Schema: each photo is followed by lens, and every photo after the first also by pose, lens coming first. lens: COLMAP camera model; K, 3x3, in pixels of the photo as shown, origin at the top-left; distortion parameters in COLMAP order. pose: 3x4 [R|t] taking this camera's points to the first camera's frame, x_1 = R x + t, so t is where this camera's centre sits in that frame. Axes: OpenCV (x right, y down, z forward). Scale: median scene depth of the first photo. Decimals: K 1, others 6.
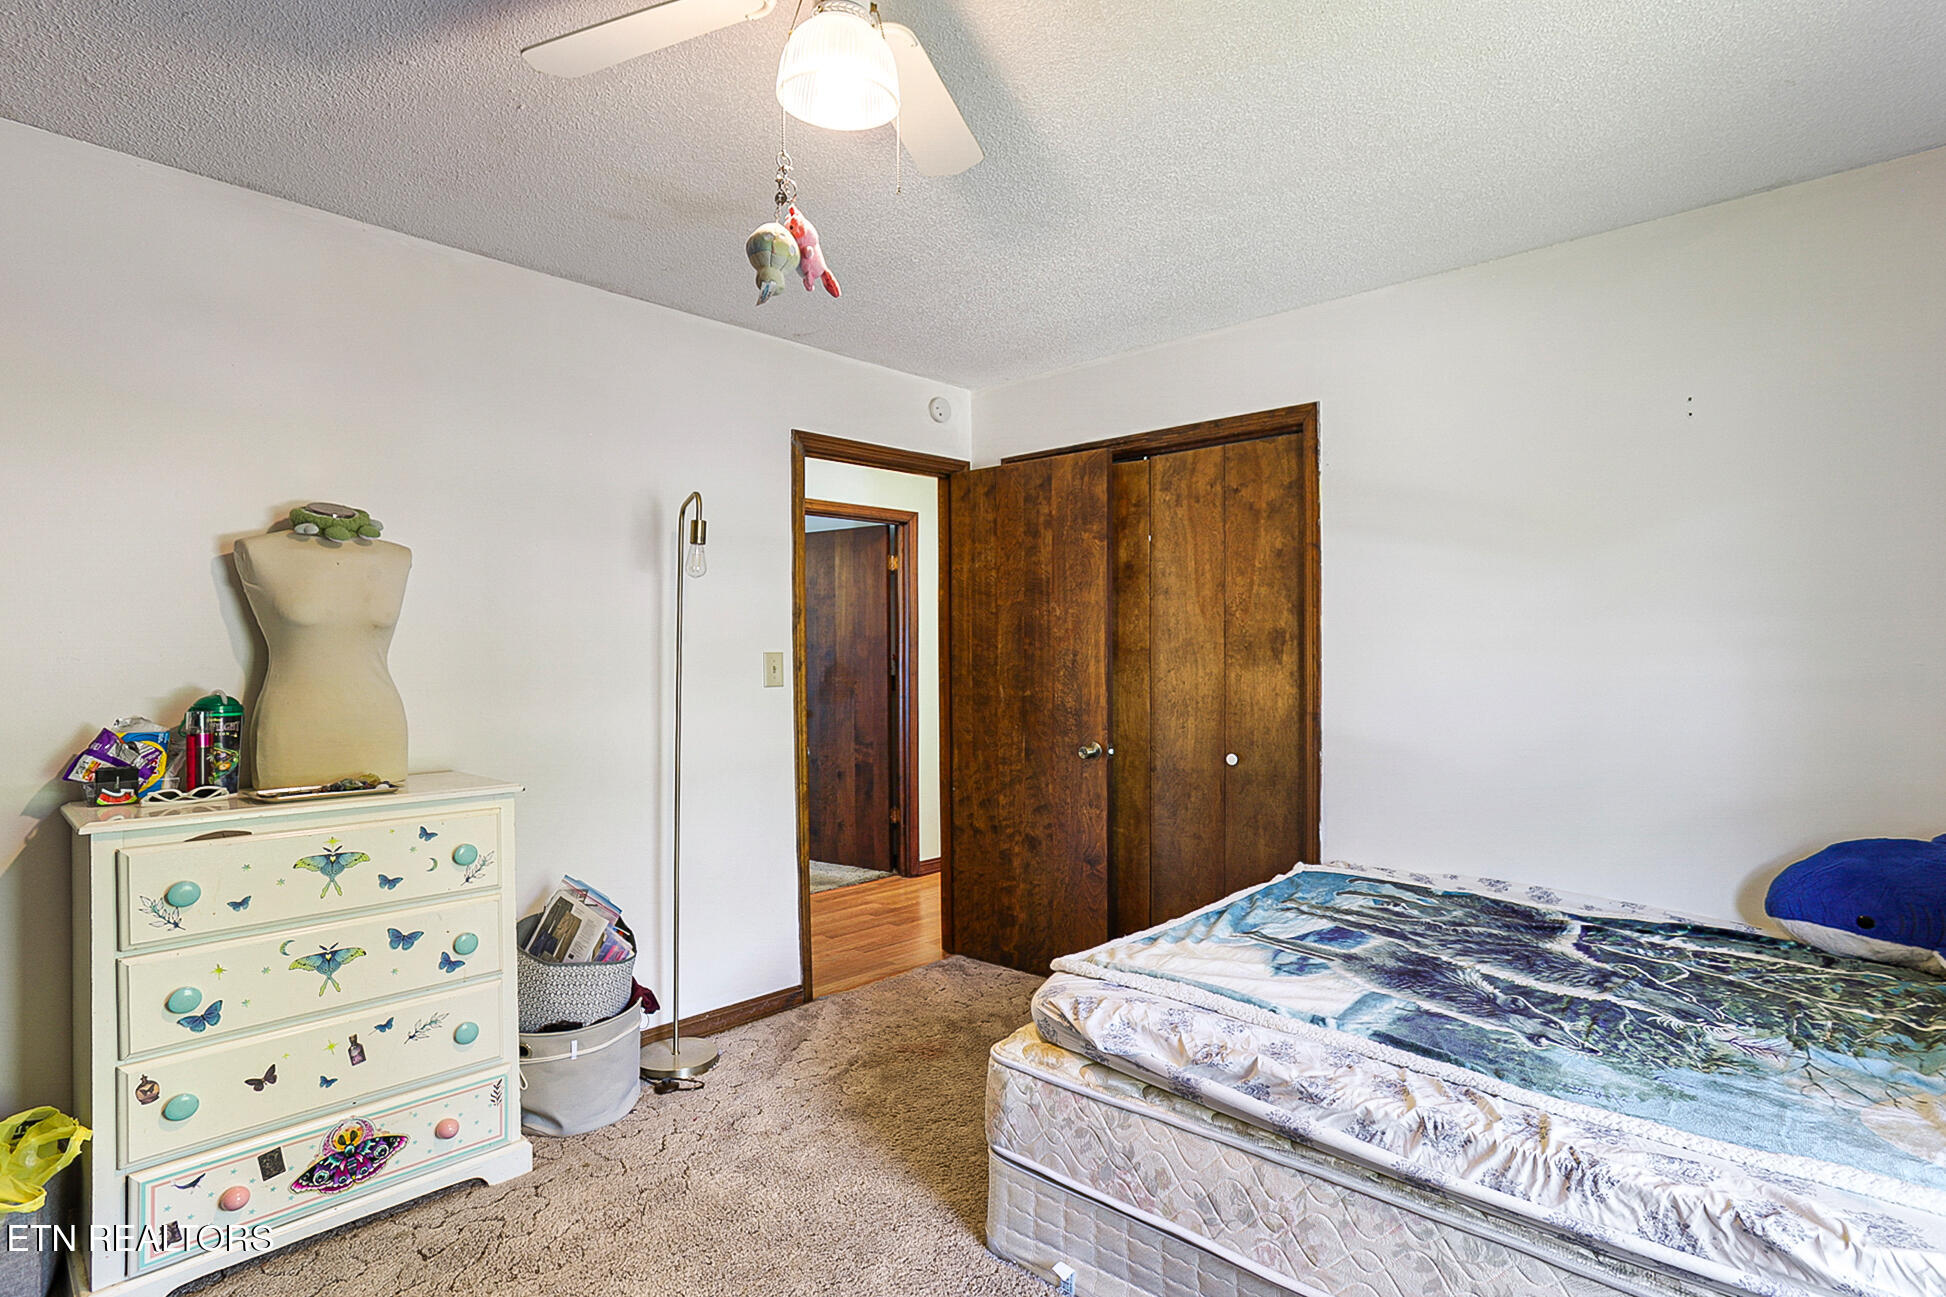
lens RADIAL K [[969.6, 0, 989.5], [0, 969.6, 673.5], [0, 0, 1]] dist [-0.026478, 0.001283]
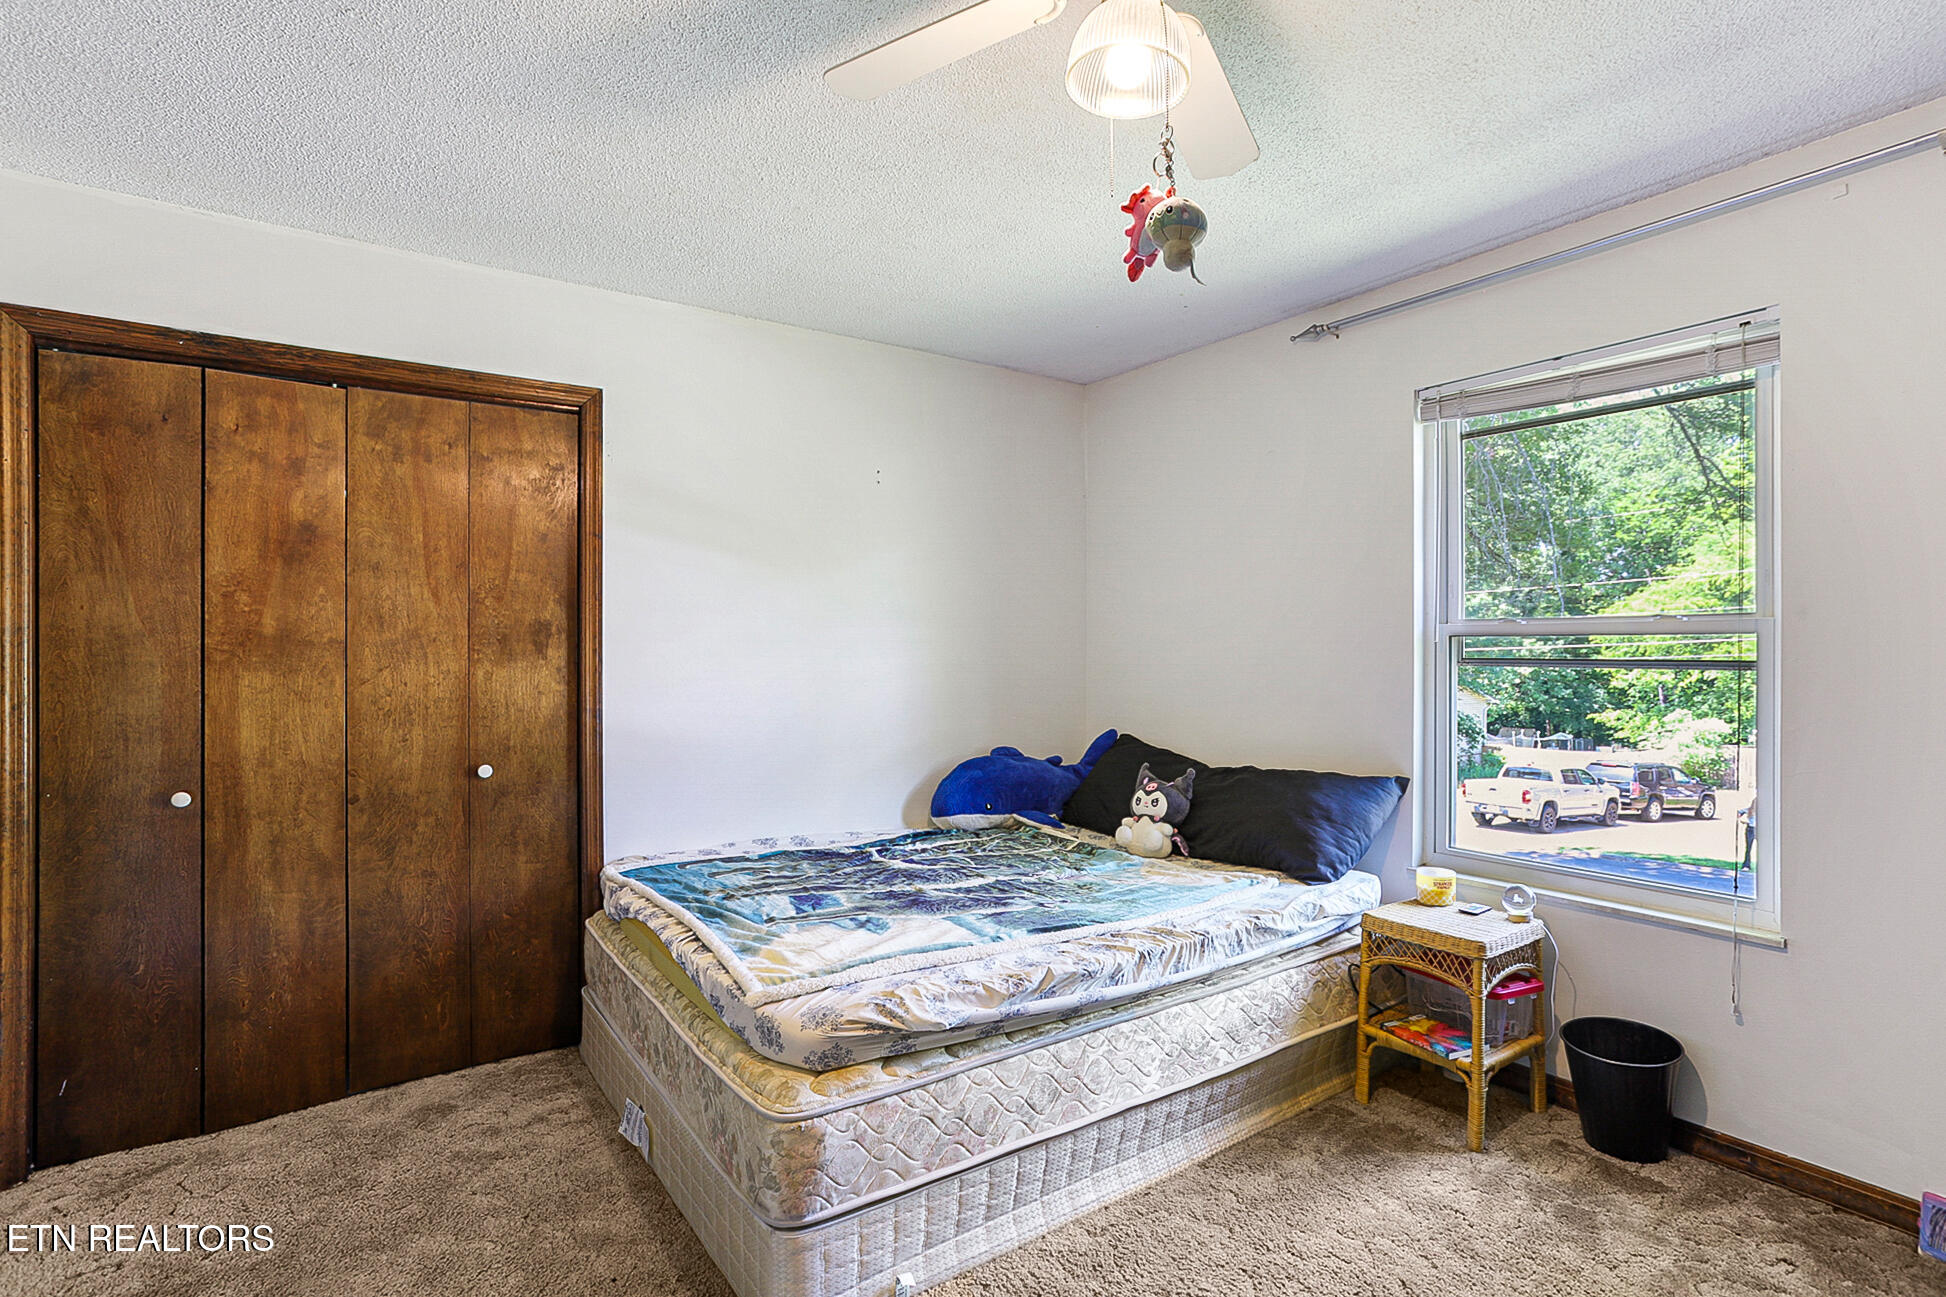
lens RADIAL K [[969.6, 0, 970.3], [0, 969.6, 626.3], [0, 0, 1]] dist [-0.026478, 0.001283]
pose [[0.226117, 0.022992, 0.973829, -0.700209], [0.015981, 0.999499, -0.027309, -0.013314], [-0.973969, 0.021738, 0.225637, 0.560905]]
